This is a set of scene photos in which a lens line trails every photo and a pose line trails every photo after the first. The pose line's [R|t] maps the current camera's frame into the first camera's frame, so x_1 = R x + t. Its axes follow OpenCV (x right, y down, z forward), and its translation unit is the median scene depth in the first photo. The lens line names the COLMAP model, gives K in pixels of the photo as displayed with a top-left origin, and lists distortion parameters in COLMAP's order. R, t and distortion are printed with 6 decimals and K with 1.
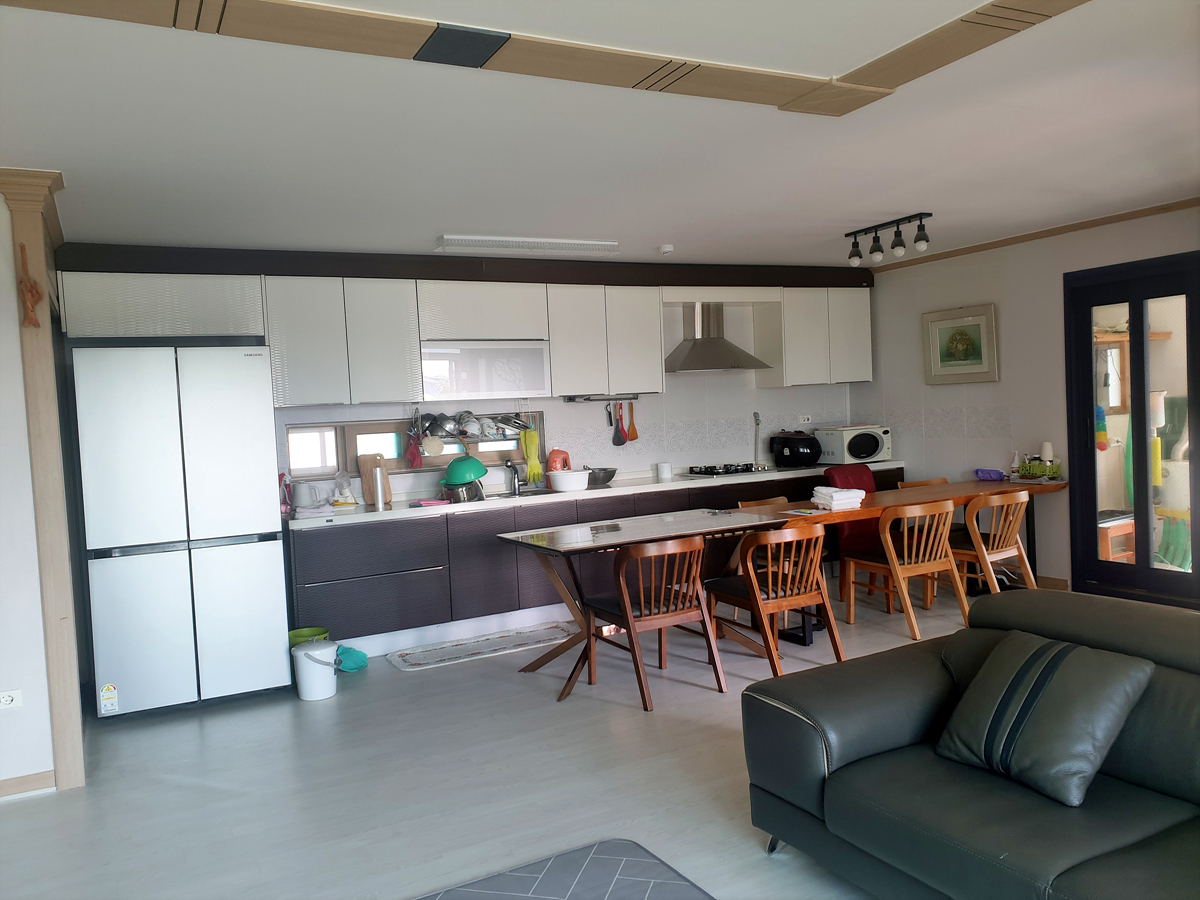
lens RADIAL K [[924.7, 0, 589.4], [0, 924.7, 477.0], [0, 0, 1]] dist [0.024288, -0.013585]
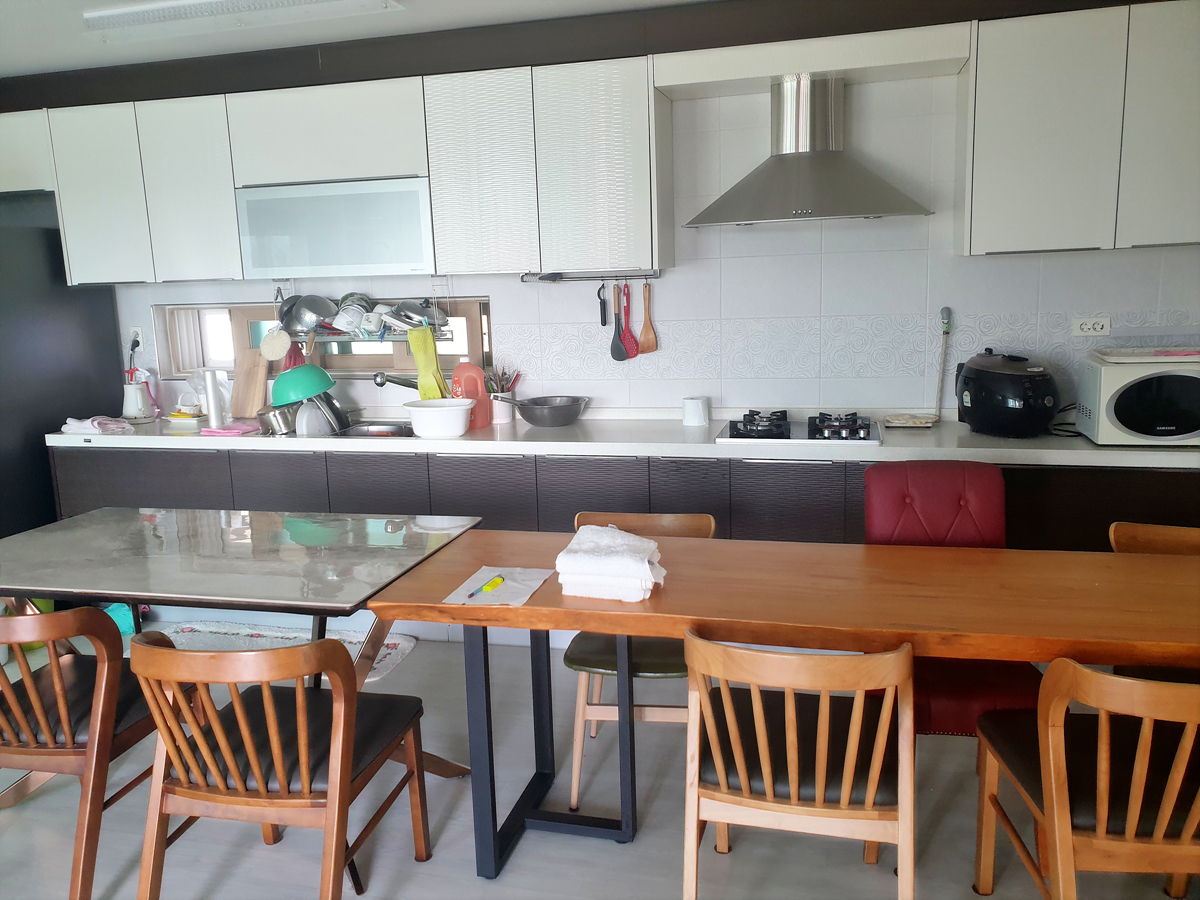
lens RADIAL K [[924.7, 0, 602.0], [0, 924.7, 448.2], [0, 0, 1]] dist [0.024288, -0.013585]
pose [[0.724674, 0.143462, -0.673992, 0.395564], [-0.052592, 0.986750, 0.153487, -0.064848], [0.687082, -0.075782, 0.722618, 0.557666]]
